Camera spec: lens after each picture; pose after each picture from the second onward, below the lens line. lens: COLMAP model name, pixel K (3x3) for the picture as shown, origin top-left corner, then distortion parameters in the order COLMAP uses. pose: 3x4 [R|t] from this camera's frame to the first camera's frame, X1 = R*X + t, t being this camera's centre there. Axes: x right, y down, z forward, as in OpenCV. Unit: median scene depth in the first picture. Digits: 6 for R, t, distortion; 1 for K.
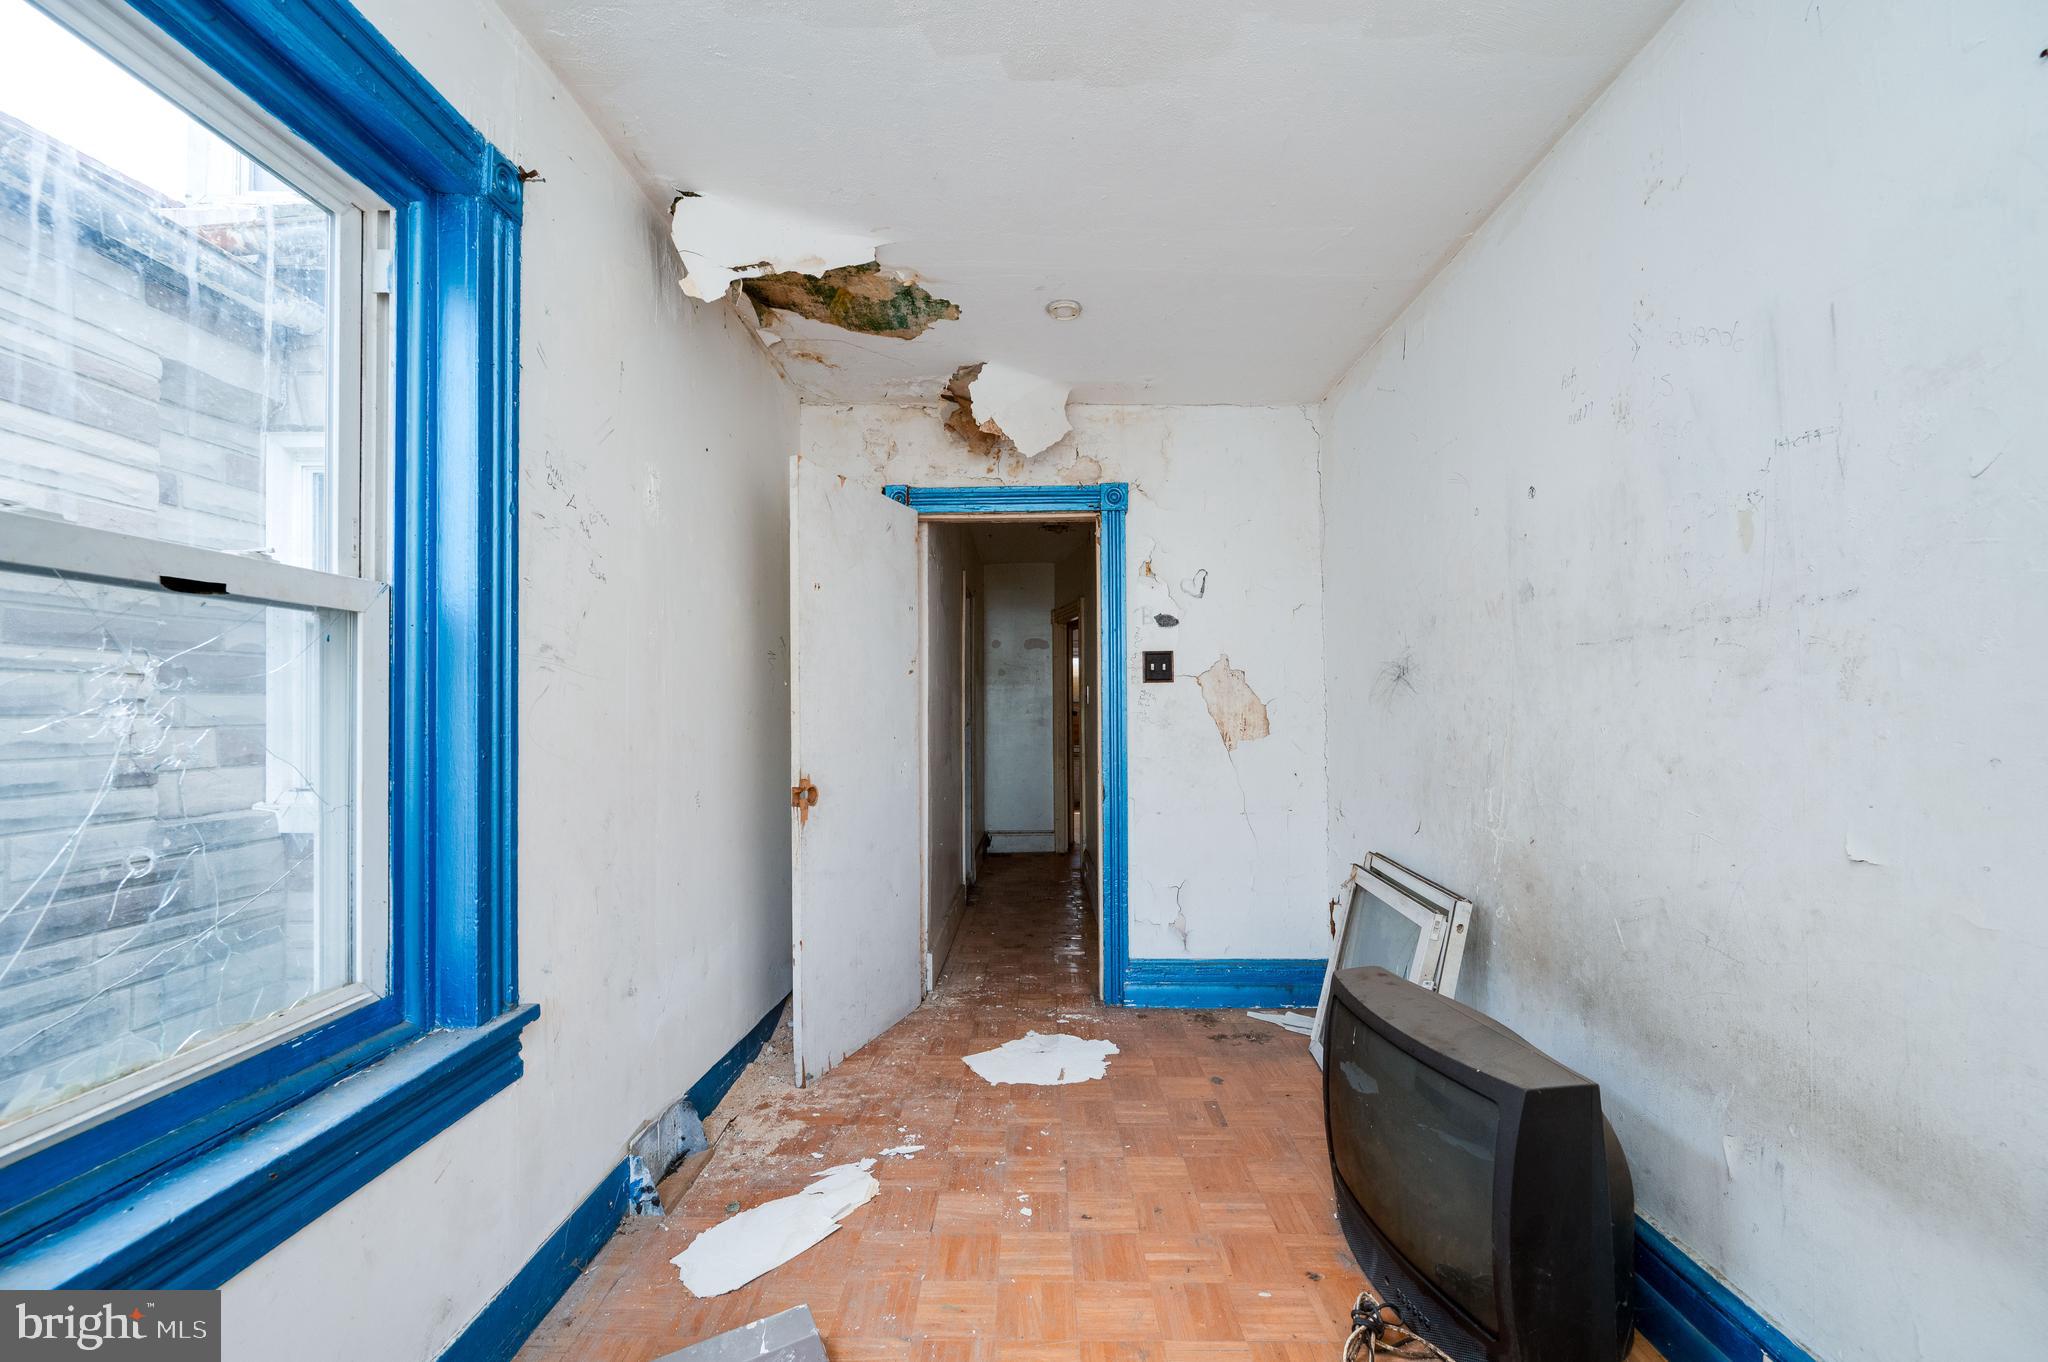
lens RADIAL K [[808.9, 0, 1024.3], [0, 808.9, 705.3], [0, 0, 1]] dist [-0.000796, -0.000557]
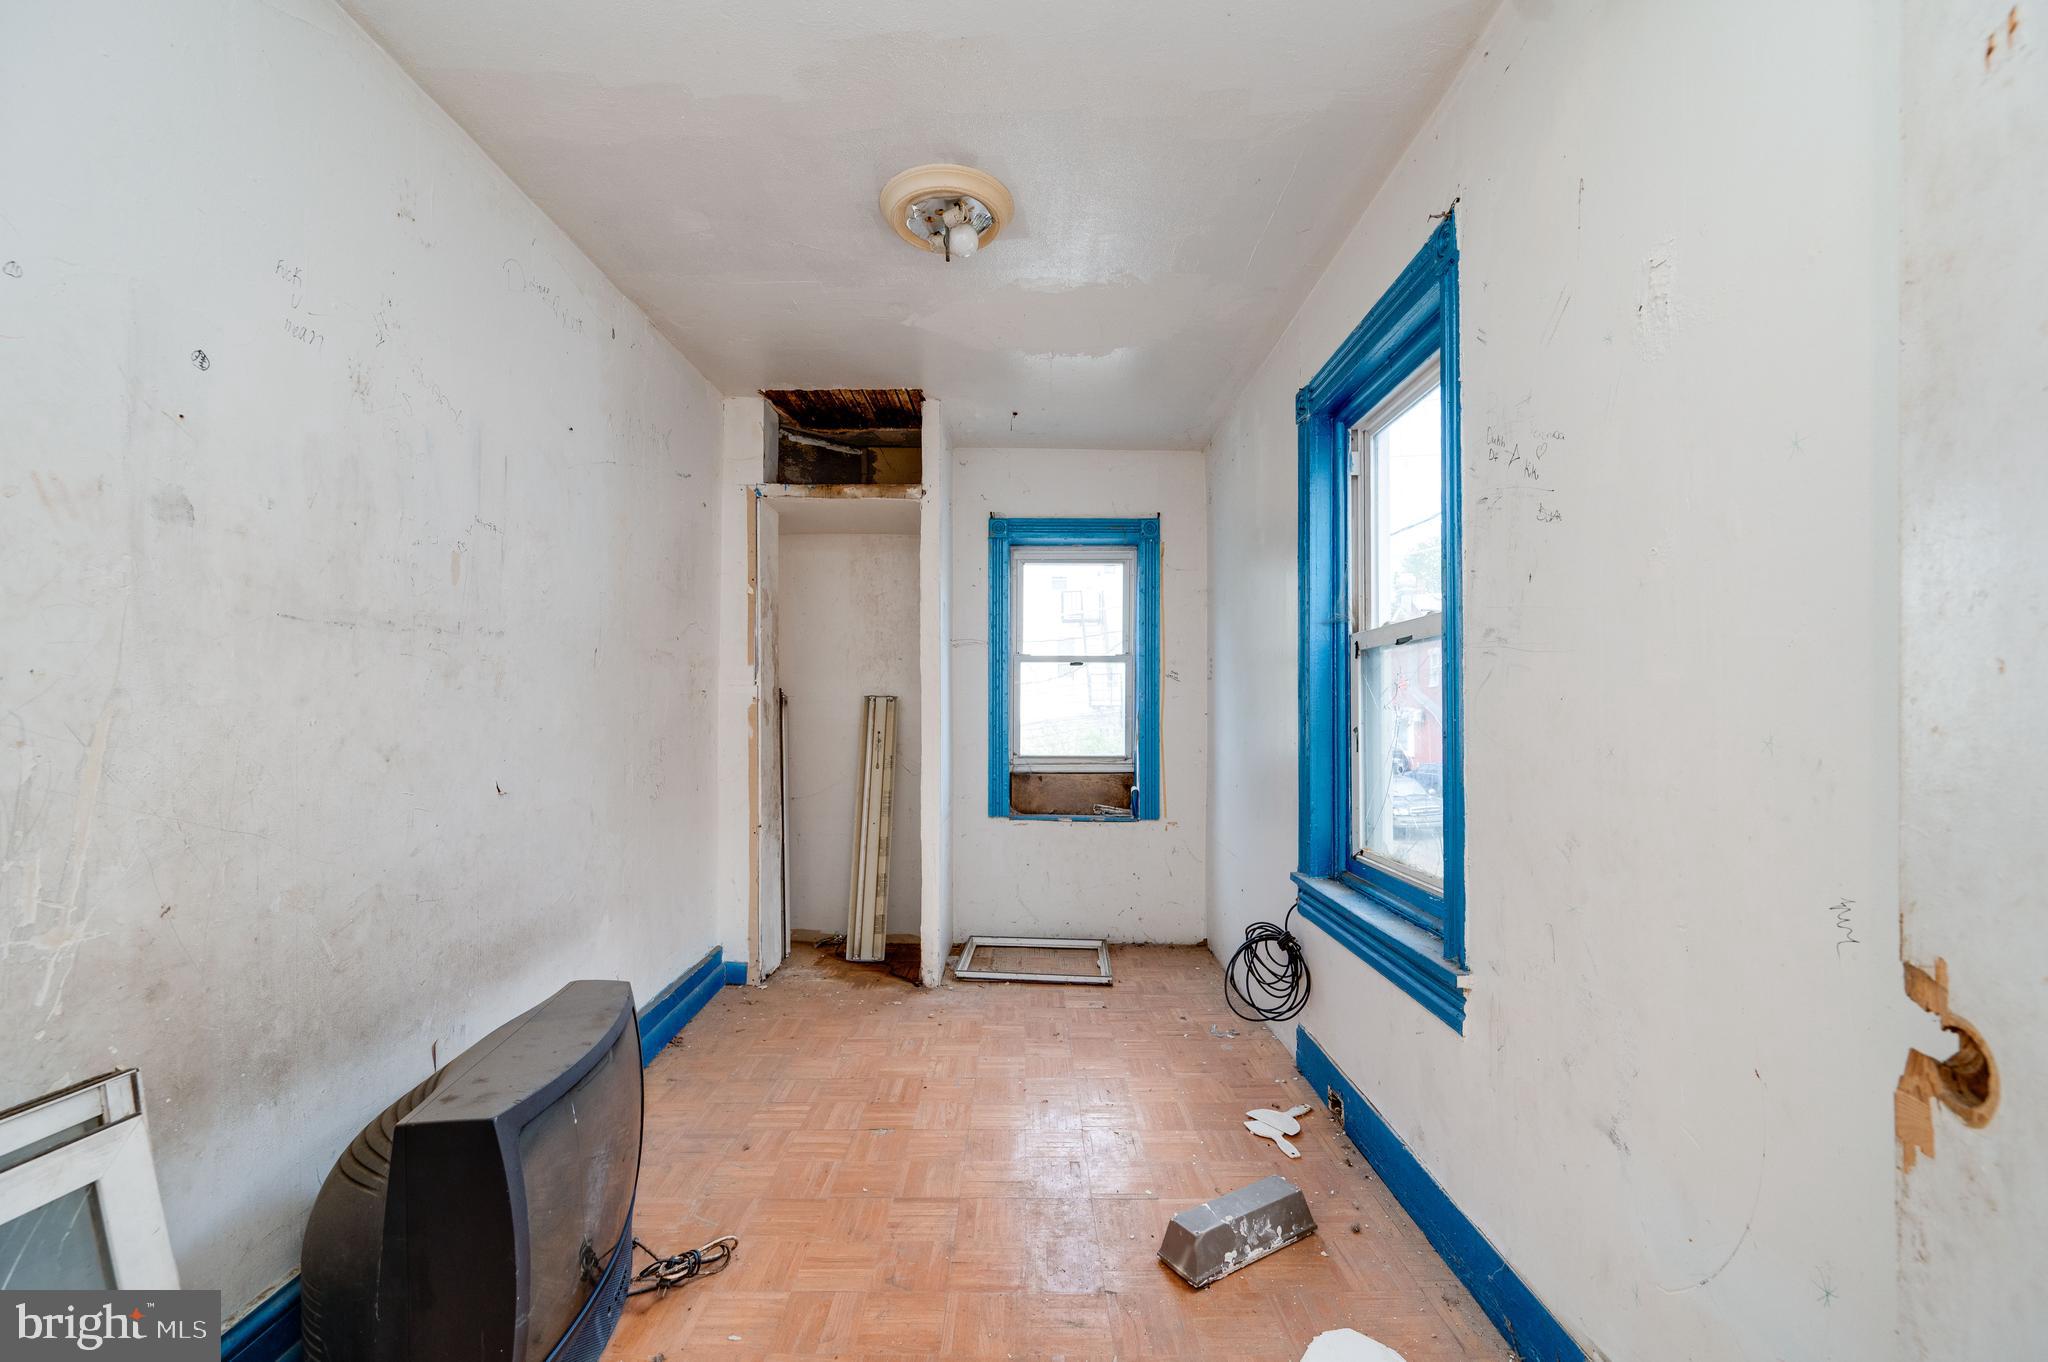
lens RADIAL K [[760.7, 0, 1022.1], [0, 760.7, 711.0], [0, 0, 1]] dist [-0.000558, -0.000056]
pose [[-0.999941, 0.004580, -0.009882, -0.020972], [0.004658, 0.999958, -0.007891, 0.025928], [0.009845, -0.007937, -0.999920, 1.755056]]
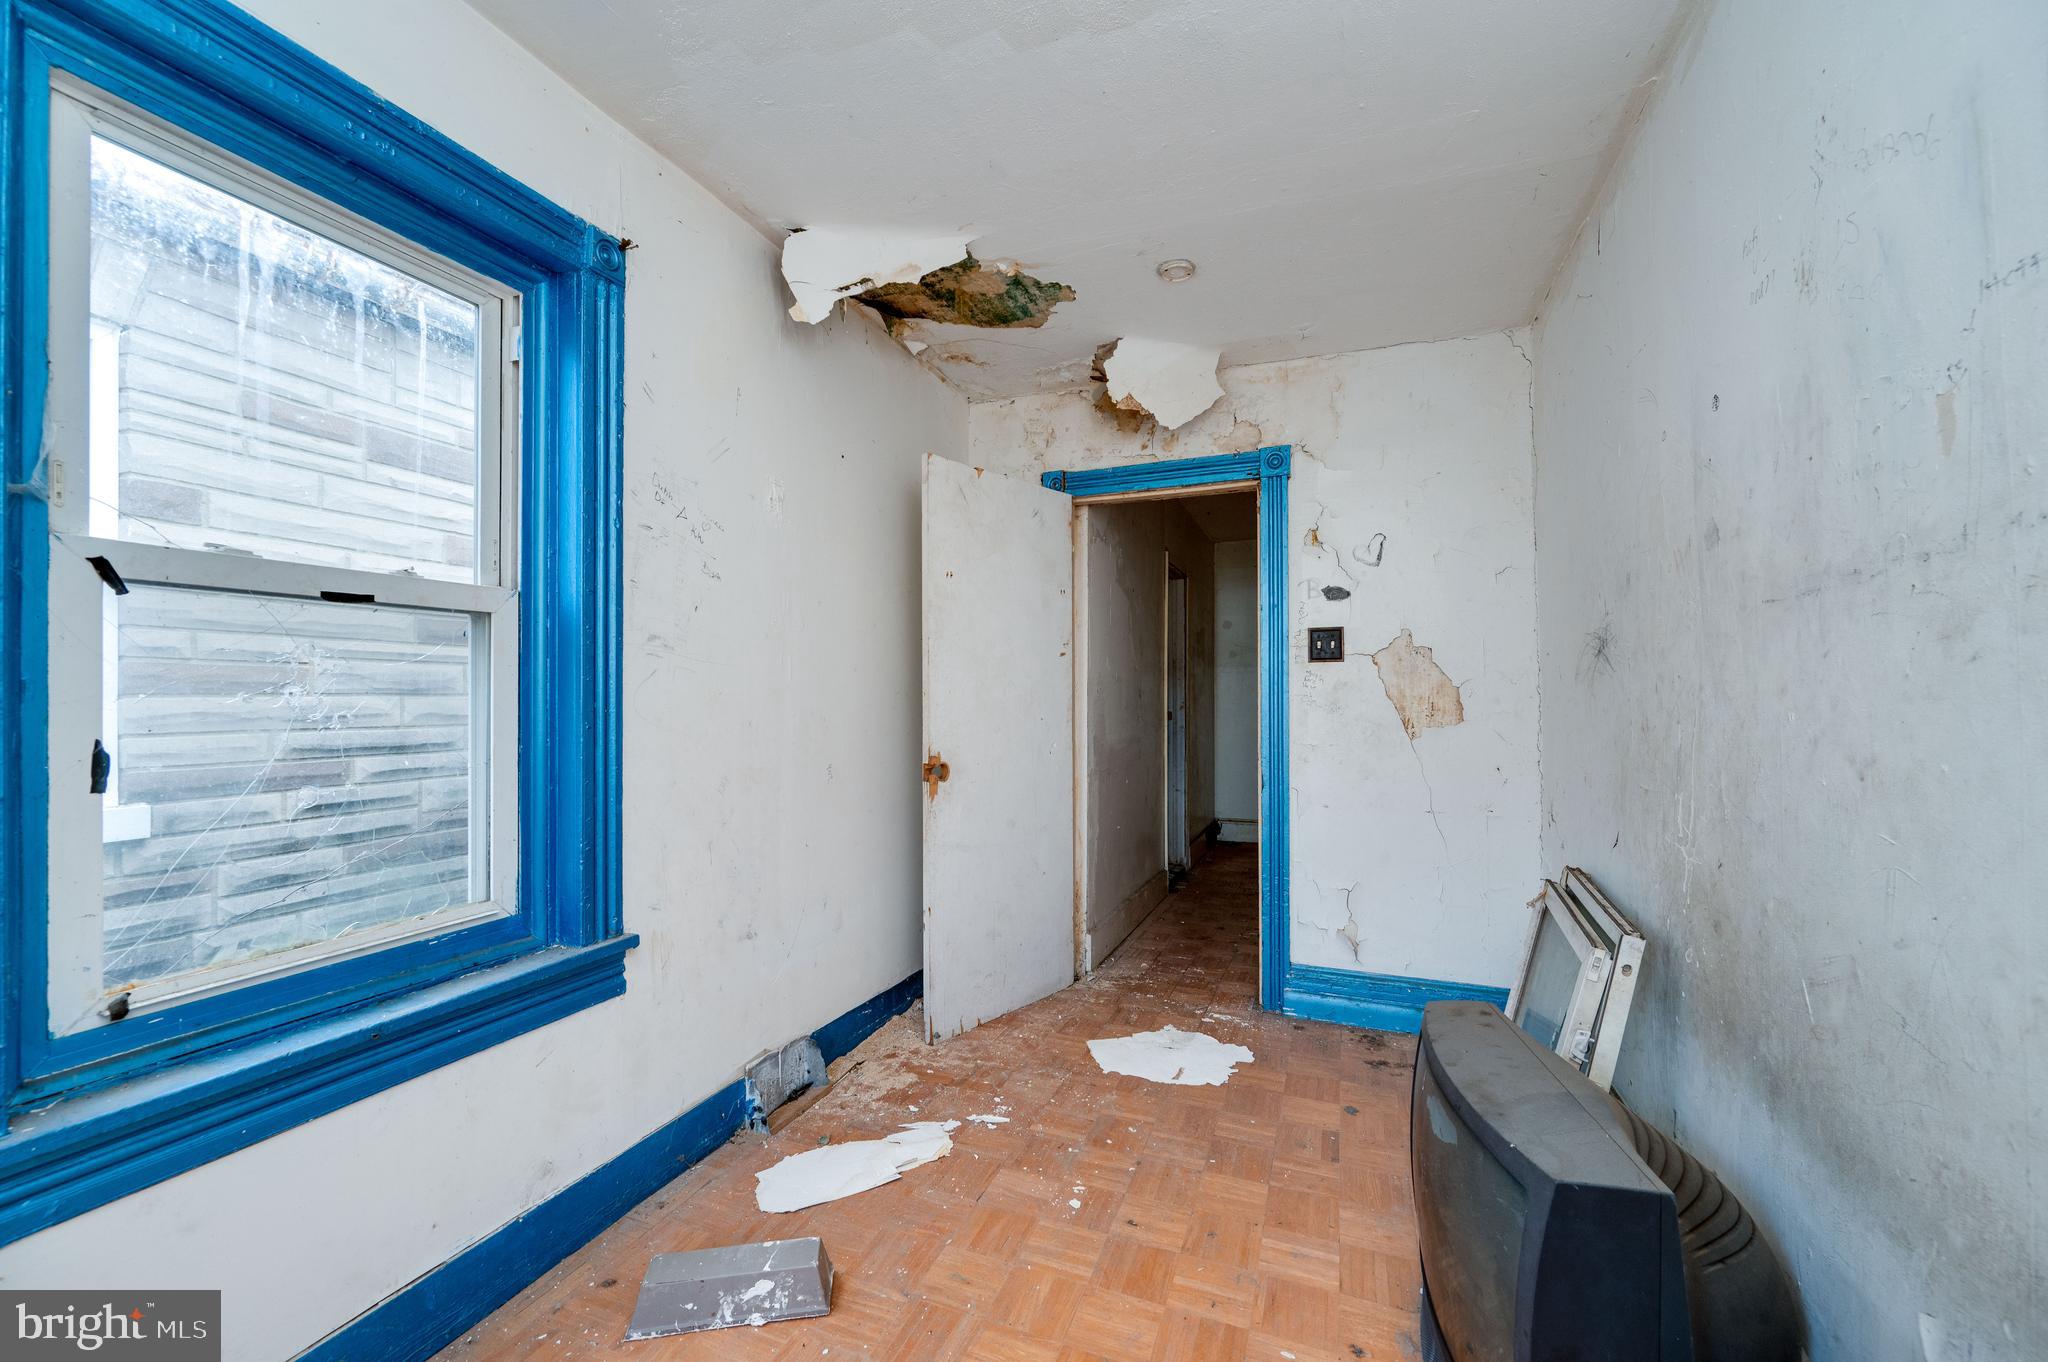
lens RADIAL K [[802.4, 0, 1034.5], [0, 802.4, 691.8], [0, 0, 1]] dist [-0.000896, -0.000097]
pose [[0.935858, 0.001441, -0.352374, 0.324414], [-0.000460, 0.999996, 0.002867, 0.004692], [0.352377, -0.002521, 0.935855, 0.082876]]
